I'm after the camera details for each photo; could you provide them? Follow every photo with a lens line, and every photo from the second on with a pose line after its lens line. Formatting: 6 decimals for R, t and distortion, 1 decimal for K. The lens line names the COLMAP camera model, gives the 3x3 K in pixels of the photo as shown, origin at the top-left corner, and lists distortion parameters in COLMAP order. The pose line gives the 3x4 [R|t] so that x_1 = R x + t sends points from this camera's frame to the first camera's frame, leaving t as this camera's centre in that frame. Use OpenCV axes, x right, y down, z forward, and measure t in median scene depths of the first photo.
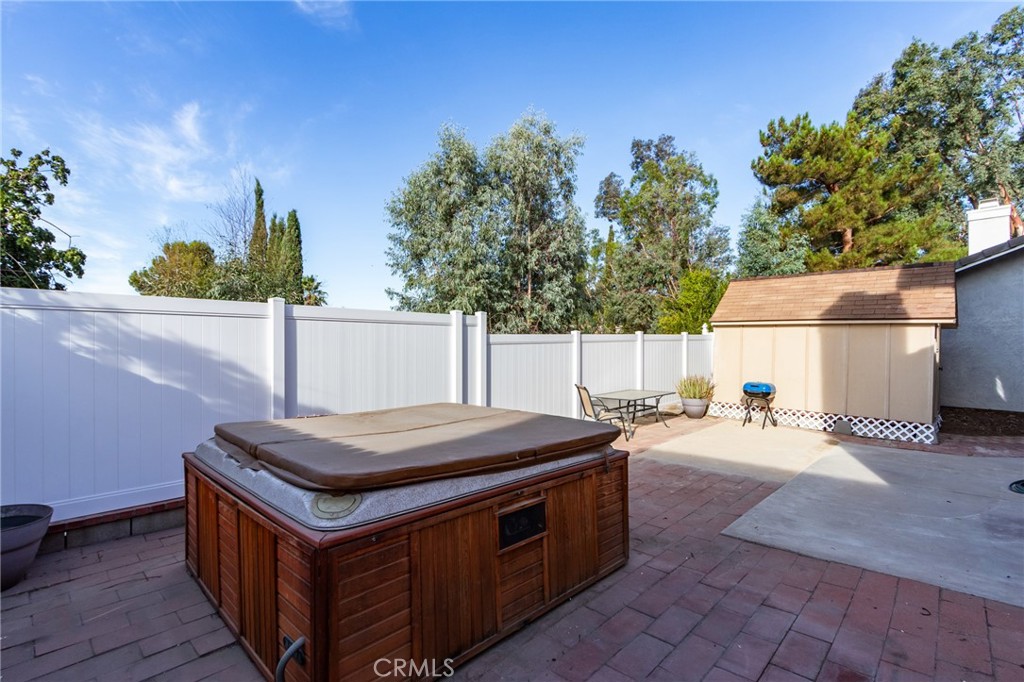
lens RADIAL K [[476.8, 0, 492.7], [0, 476.8, 344.6], [0, 0, 1]] dist [0.004252, 0.000576]
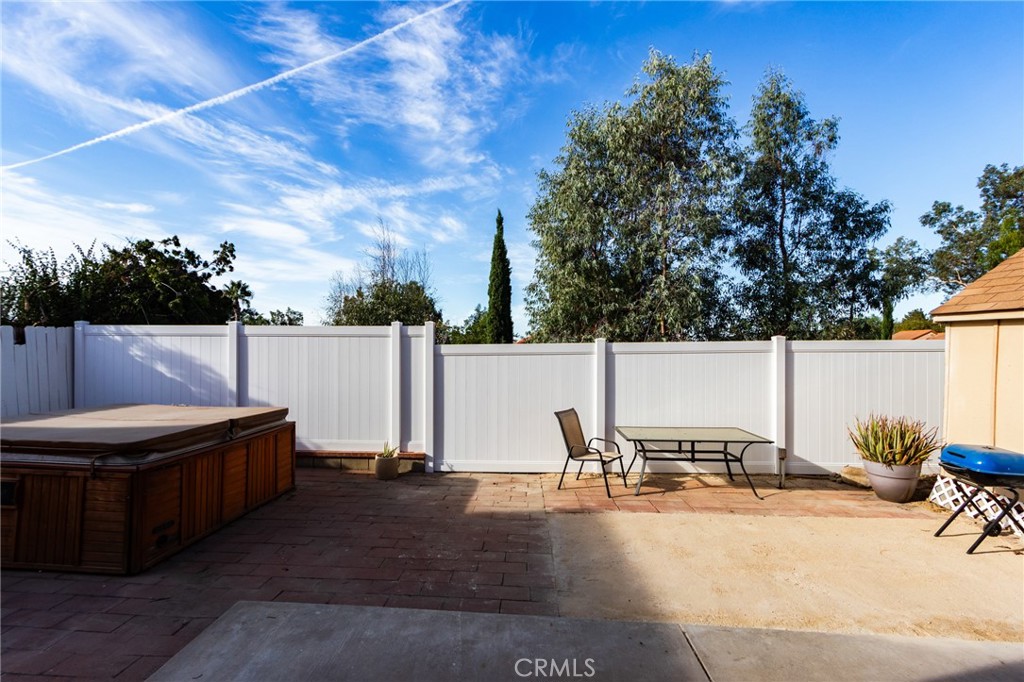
lens RADIAL K [[476.8, 0, 492.7], [0, 476.8, 344.6], [0, 0, 1]] dist [0.004252, 0.000576]
pose [[0.645435, -0.001063, -0.763814, 1.142841], [-0.005107, 0.999971, -0.005707, -0.024915], [0.763798, 0.007584, 0.645411, 0.679184]]
